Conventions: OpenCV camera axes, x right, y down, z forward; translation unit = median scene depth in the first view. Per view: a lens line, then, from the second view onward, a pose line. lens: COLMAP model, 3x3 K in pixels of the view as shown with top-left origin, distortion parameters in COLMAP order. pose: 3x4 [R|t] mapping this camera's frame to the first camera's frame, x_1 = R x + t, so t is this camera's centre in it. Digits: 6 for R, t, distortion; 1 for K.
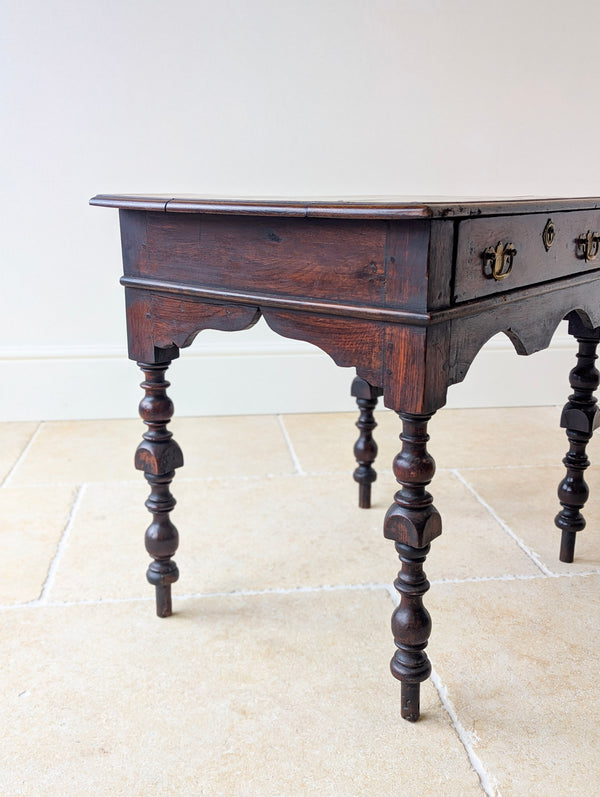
lens RADIAL K [[834.5, 0, 297.6], [0, 834.5, 369.7], [0, 0, 1]] dist [0.027960, 0.000000]
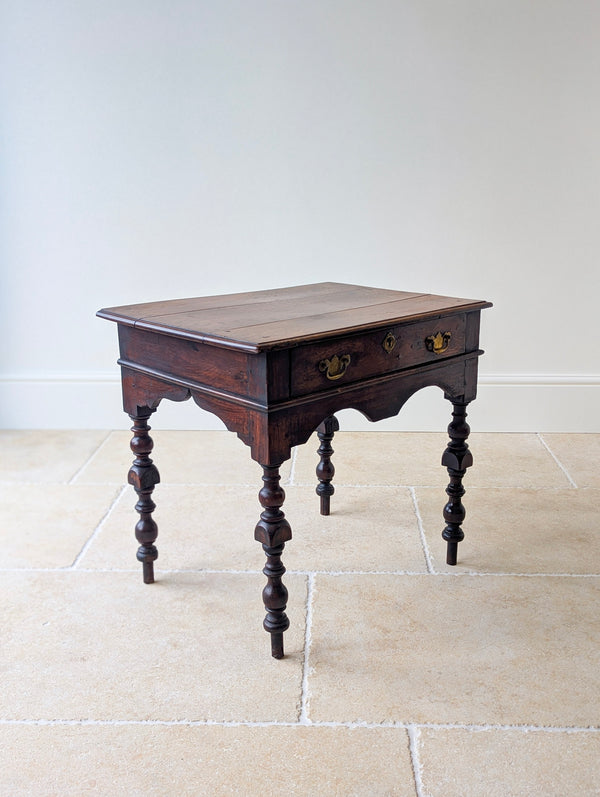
lens RADIAL K [[848.3, 0, 311.7], [0, 848.3, 355.0], [0, 0, 1]] dist [0.023444, 0.000000]
pose [[0.988742, 0.028966, -0.146802, 0.341144], [-0.028871, 0.999579, 0.002784, -0.122880], [0.146821, 0.001485, 0.989162, -0.453297]]
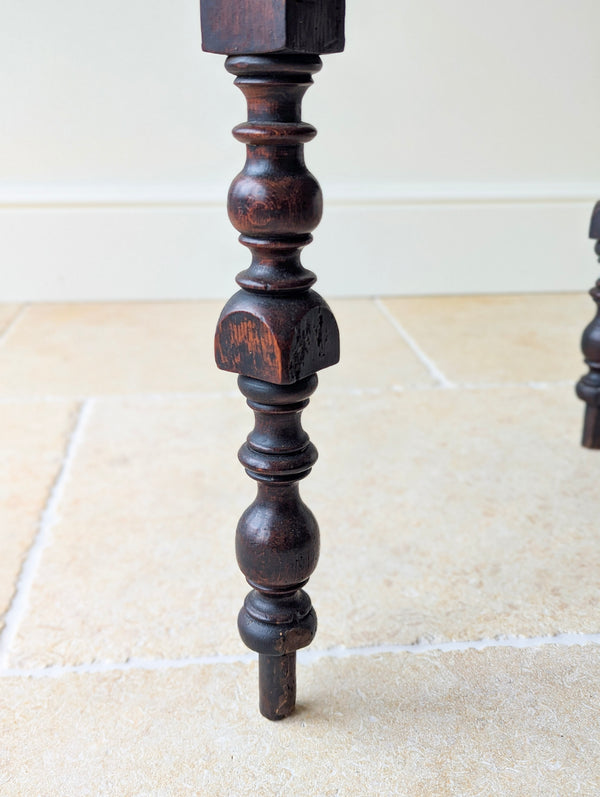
lens RADIAL K [[834.5, 0, 270.8], [0, 834.5, 377.2], [0, 0, 1]] dist [0.027960, 0.000000]
pose [[0.999224, 0.008624, -0.038444, -0.151391], [-0.004173, 0.993428, 0.114382, 0.077454], [0.039178, -0.114133, 0.992693, 0.610137]]
